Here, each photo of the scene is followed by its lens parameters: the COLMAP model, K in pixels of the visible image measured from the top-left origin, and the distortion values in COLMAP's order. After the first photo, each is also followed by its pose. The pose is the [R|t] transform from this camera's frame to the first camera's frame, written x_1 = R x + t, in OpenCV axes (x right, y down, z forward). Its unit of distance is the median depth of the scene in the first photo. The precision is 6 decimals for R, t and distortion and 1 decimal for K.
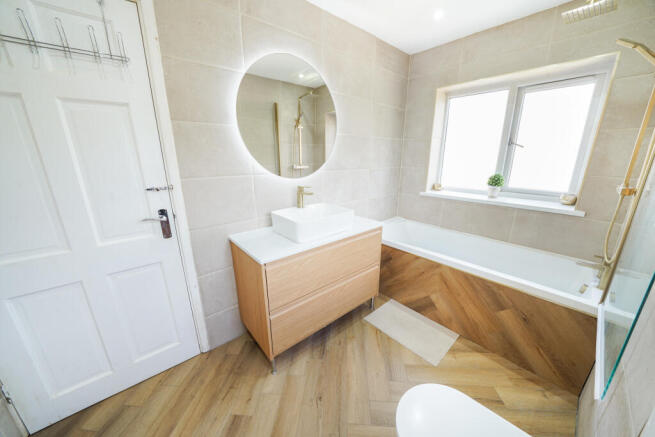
lens RADIAL K [[227.1, 0, 328.7], [0, 227.1, 219.5], [0, 0, 1]] dist [-0.021358, 0.000834]
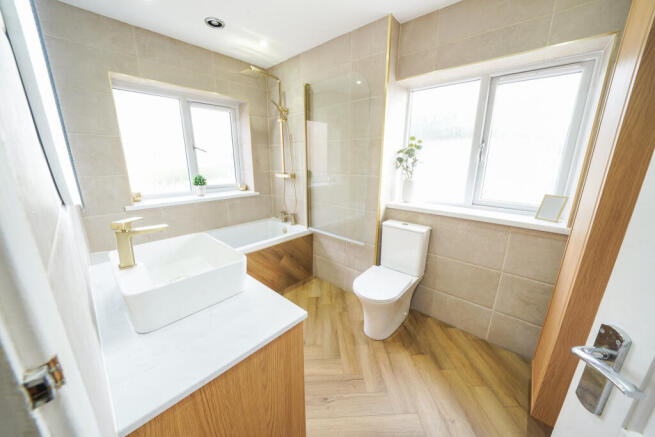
lens RADIAL K [[227.1, 0, 329.3], [0, 227.1, 219.8], [0, 0, 1]] dist [-0.021358, 0.000834]
pose [[-0.135966, -0.240224, 0.961148, -0.655895], [0.256891, 0.928427, 0.268386, -0.170718], [-0.956828, 0.283401, -0.064523, 0.664651]]
